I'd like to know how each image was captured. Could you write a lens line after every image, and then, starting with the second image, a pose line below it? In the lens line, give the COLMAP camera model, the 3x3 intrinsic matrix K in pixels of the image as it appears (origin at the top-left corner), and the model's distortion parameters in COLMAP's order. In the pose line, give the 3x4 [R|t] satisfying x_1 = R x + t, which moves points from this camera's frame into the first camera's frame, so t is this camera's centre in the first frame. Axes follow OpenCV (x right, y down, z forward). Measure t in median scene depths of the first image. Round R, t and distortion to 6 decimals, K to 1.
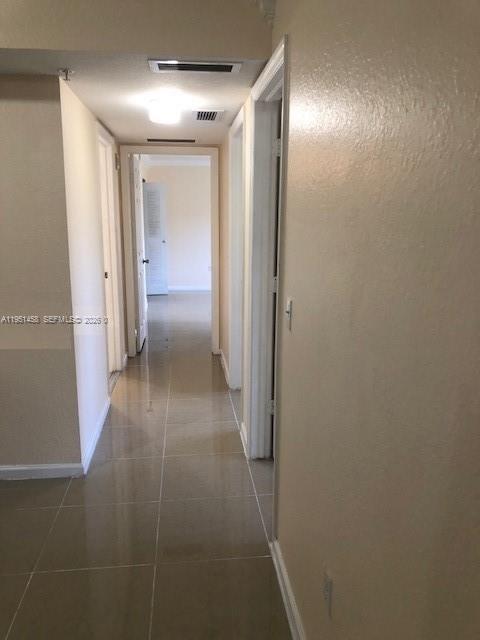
lens RADIAL K [[524.1, 0, 240.0], [0, 524.1, 320.0], [0, 0, 1]] dist [0.009645, -0.000197]
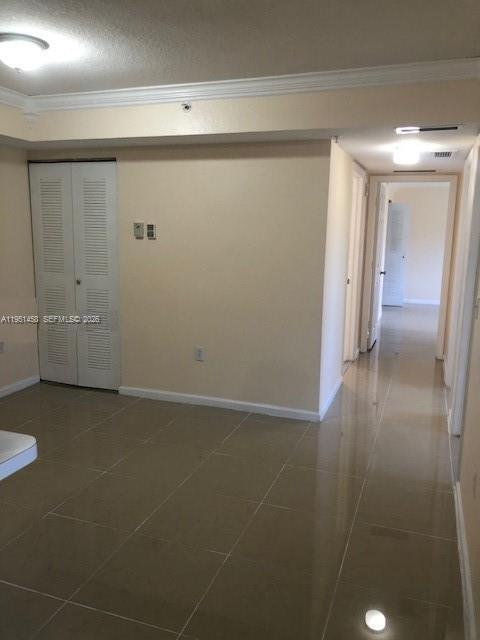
lens RADIAL K [[524.1, 0, 240.0], [0, 524.1, 320.0], [0, 0, 1]] dist [0.009645, -0.000197]
pose [[0.899159, 0.086067, -0.429075, 0.052502], [-0.098412, 0.995124, -0.006622, 0.038237], [0.426413, 0.048180, 0.903245, -0.219841]]
